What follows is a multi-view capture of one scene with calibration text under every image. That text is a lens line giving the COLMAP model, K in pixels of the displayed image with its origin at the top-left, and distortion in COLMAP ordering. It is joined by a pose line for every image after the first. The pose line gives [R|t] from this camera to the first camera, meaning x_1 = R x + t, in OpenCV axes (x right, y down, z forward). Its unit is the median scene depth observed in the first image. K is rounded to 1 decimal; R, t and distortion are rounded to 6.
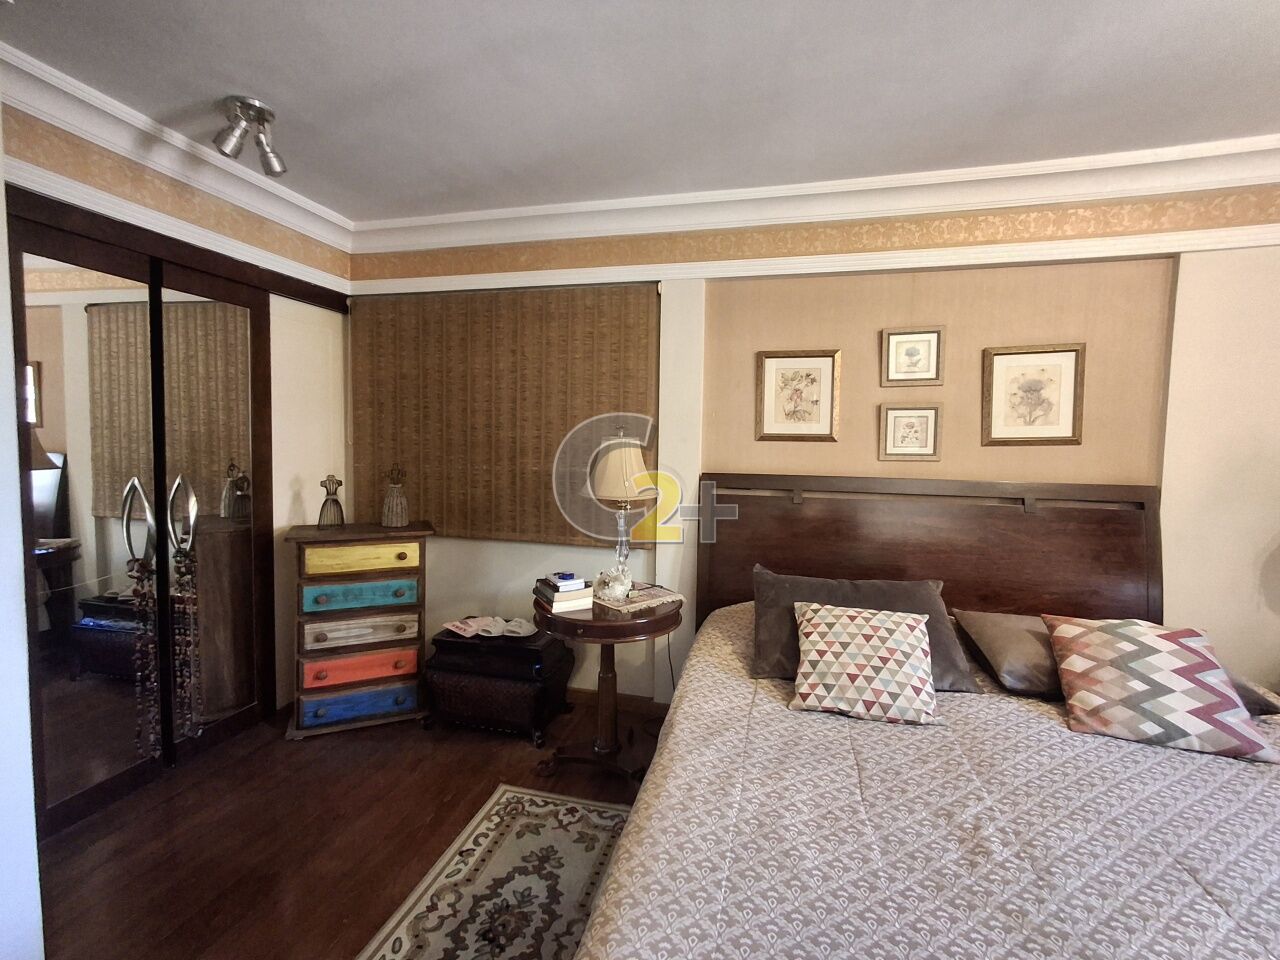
lens RADIAL K [[578.4, 0, 642.1], [0, 578.4, 469.5], [0, 0, 1]] dist [0.002287, -0.004885]
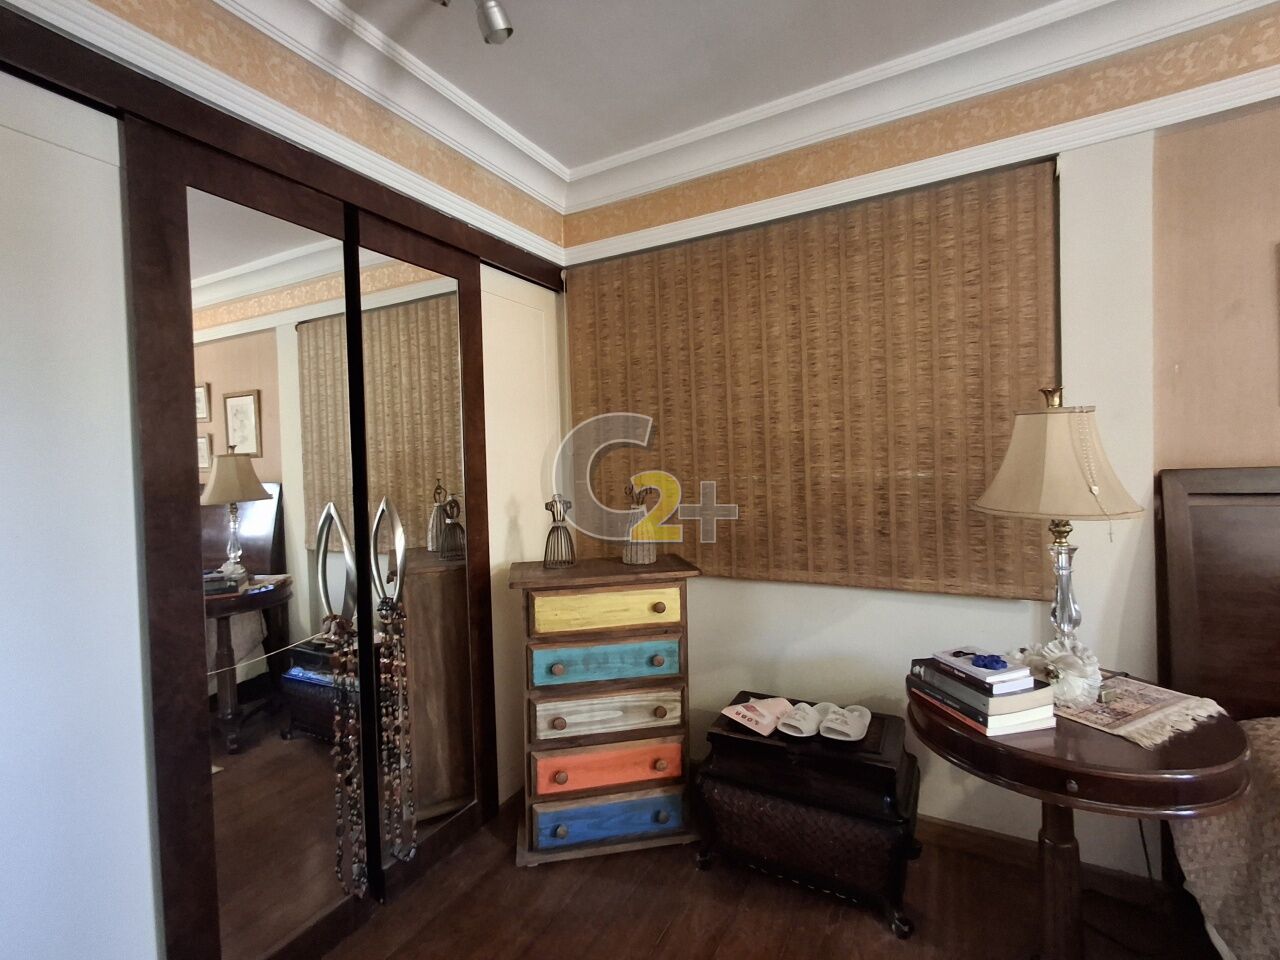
lens RADIAL K [[578.4, 0, 642.1], [0, 578.4, 469.5], [0, 0, 1]] dist [0.002287, -0.004885]
pose [[0.965713, -0.042985, -0.256028, -0.242593], [0.033952, 0.998639, -0.039601, 0.010847], [0.257381, 0.029551, 0.965858, 0.309599]]
